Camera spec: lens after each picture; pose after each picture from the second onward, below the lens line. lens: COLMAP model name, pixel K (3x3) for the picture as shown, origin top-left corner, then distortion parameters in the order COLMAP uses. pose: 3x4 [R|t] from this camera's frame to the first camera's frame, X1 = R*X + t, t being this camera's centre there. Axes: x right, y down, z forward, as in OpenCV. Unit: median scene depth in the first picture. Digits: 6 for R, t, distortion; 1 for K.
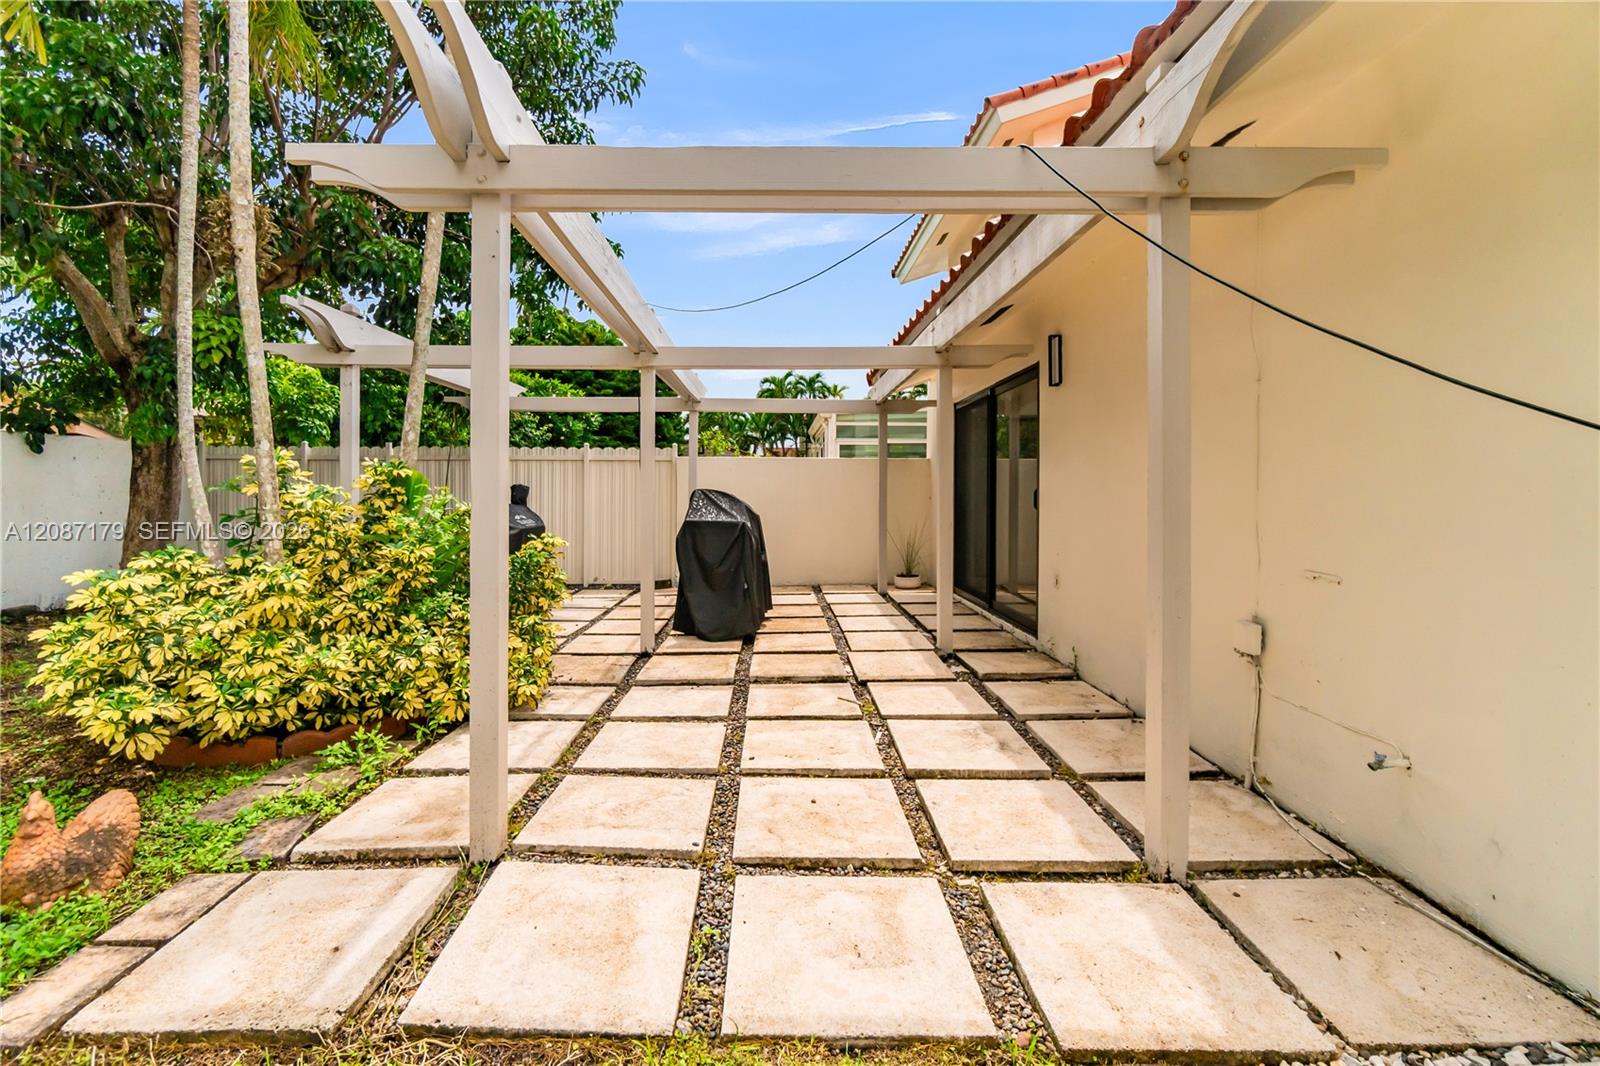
lens RADIAL K [[699.8, 0, 773.5], [0, 699.8, 494.5], [0, 0, 1]] dist [0.002475, -0.000177]
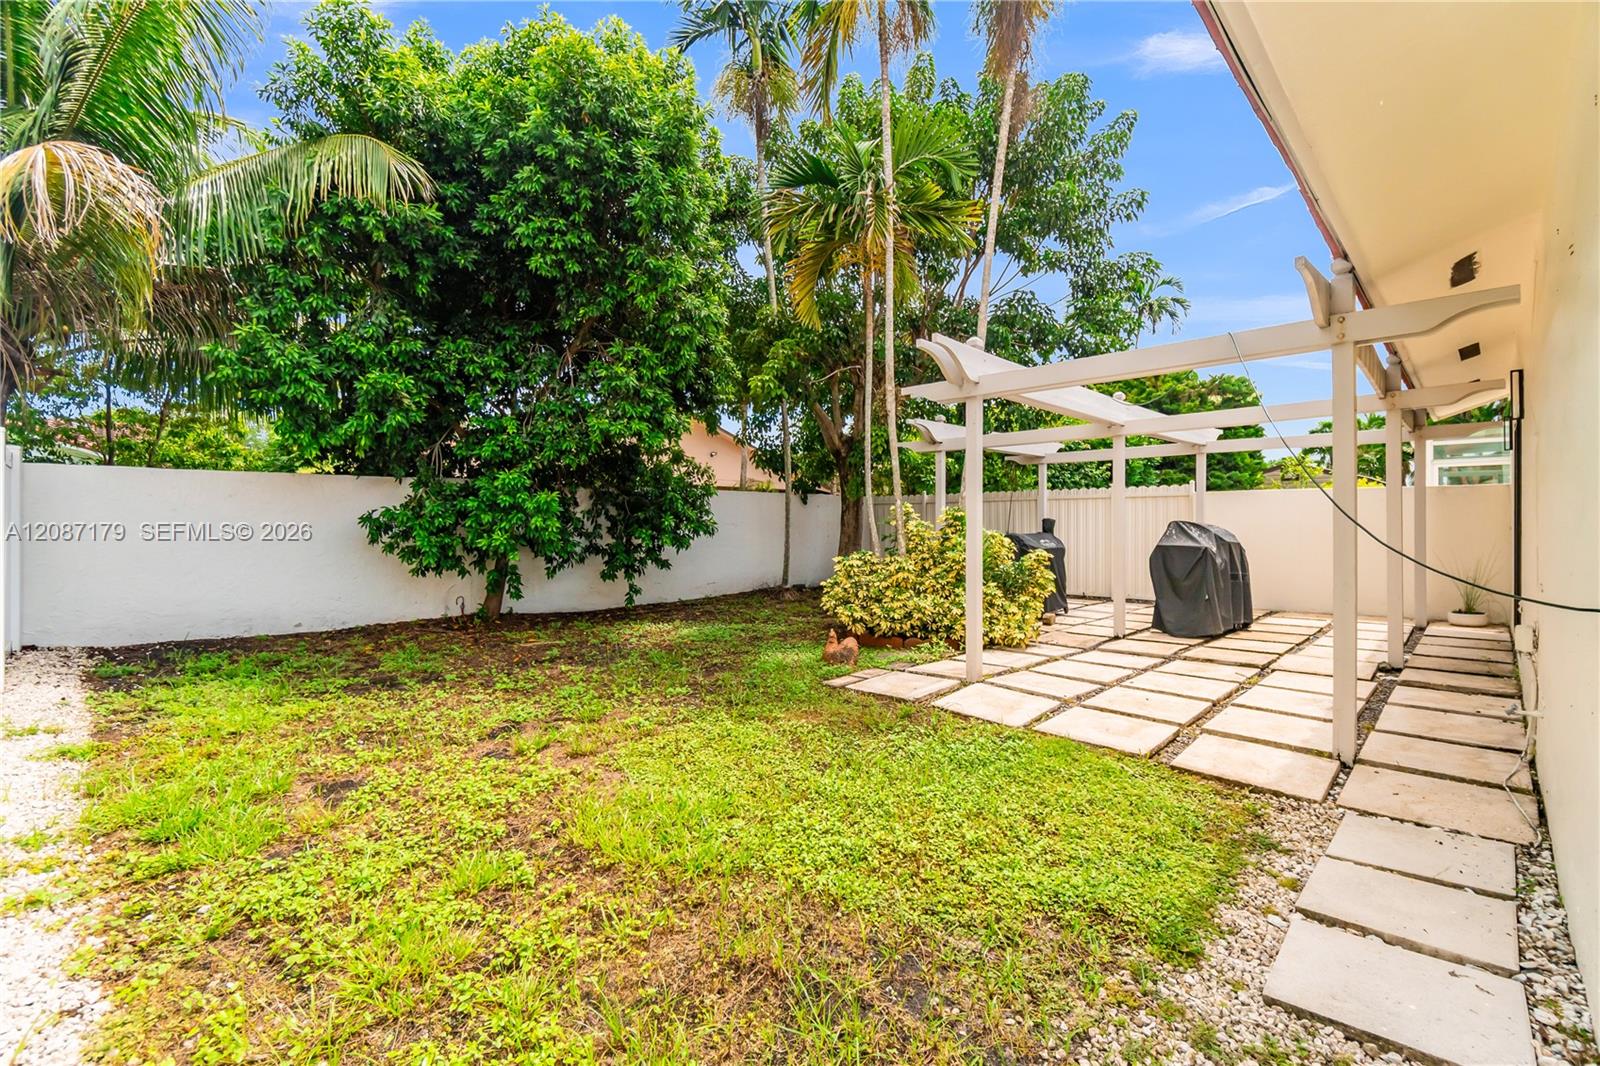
lens RADIAL K [[699.8, 0, 803.3], [0, 699.8, 528.9], [0, 0, 1]] dist [0.002475, -0.000177]
pose [[0.713527, 0.000694, -0.700628, 0.539405], [0.002143, 0.999993, 0.003173, 0.002433], [0.700625, -0.003766, 0.713520, -0.694990]]
